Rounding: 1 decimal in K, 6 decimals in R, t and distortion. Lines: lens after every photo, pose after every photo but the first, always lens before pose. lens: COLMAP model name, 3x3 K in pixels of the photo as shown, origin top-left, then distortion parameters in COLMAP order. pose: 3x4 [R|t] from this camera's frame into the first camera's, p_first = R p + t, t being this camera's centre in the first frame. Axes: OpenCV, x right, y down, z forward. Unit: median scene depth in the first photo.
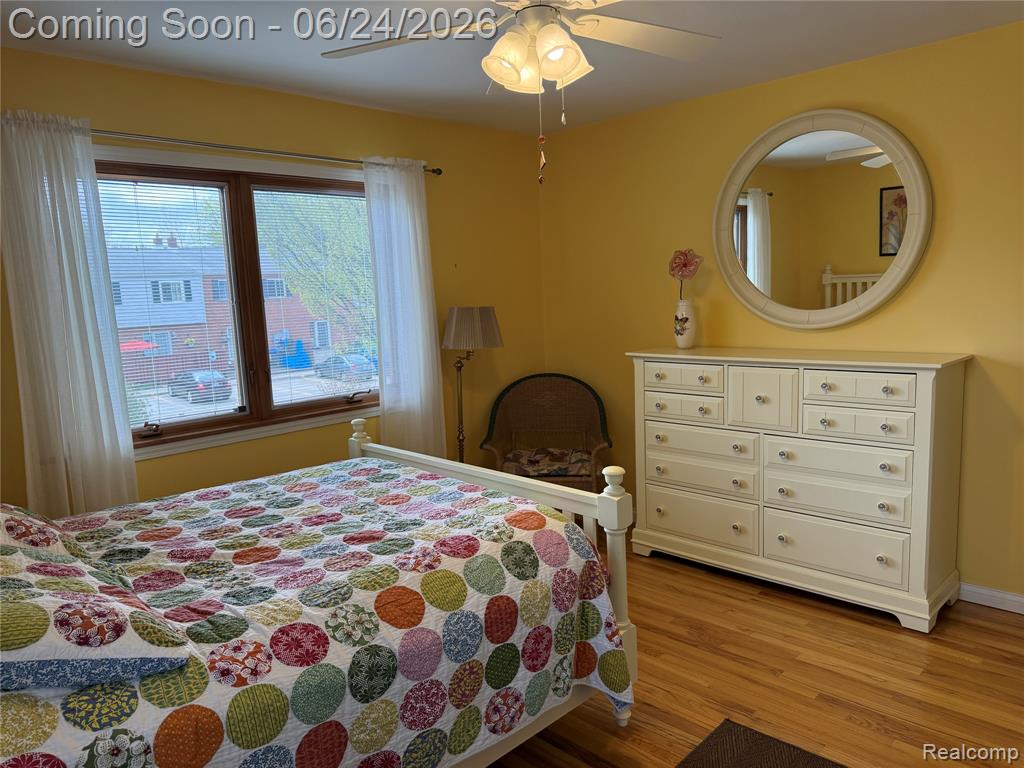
lens RADIAL K [[721.5, 0, 512.0], [0, 721.5, 384.0], [0, 0, 1]] dist [0.134647, -0.217662]
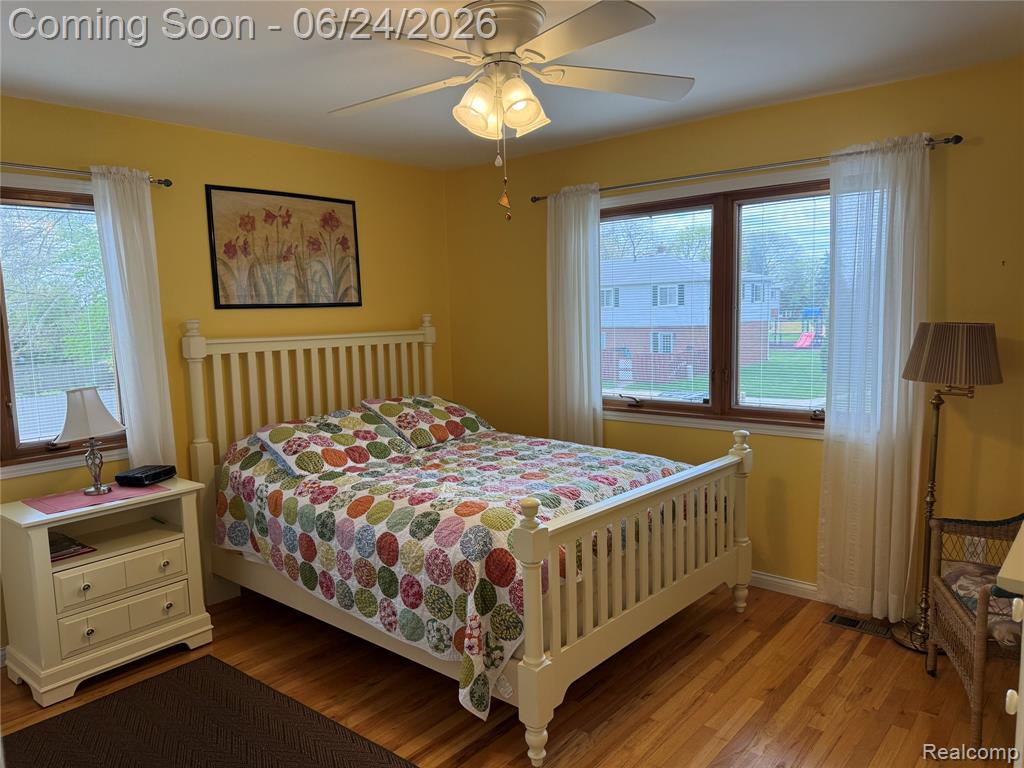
lens RADIAL K [[721.5, 0, 512.0], [0, 721.5, 384.0], [0, 0, 1]] dist [0.134647, -0.217662]
pose [[0.079639, 0.146201, -0.986044, 1.179440], [-0.110493, 0.984385, 0.137031, -0.185403], [0.990681, 0.098038, 0.094550, 0.941518]]
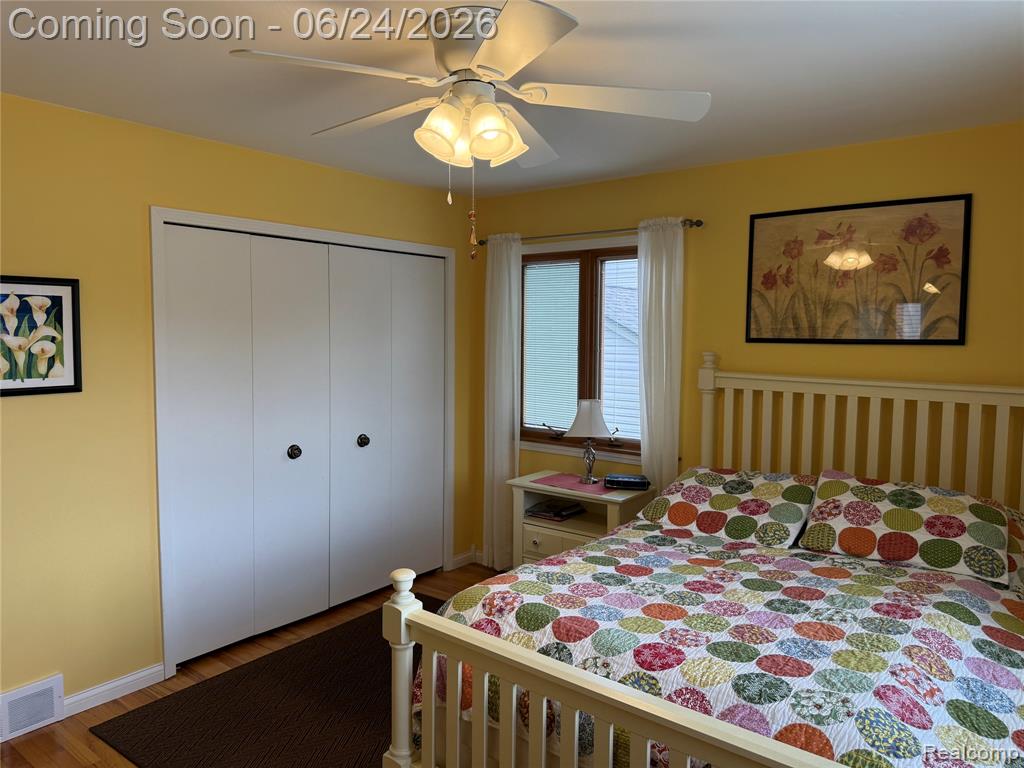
lens RADIAL K [[721.5, 0, 512.0], [0, 721.5, 384.0], [0, 0, 1]] dist [0.134647, -0.217662]
pose [[-0.992718, 0.043504, -0.112333, 0.106513], [0.018601, 0.976687, 0.213862, -0.321301], [0.119018, 0.210215, -0.970384, 1.986444]]
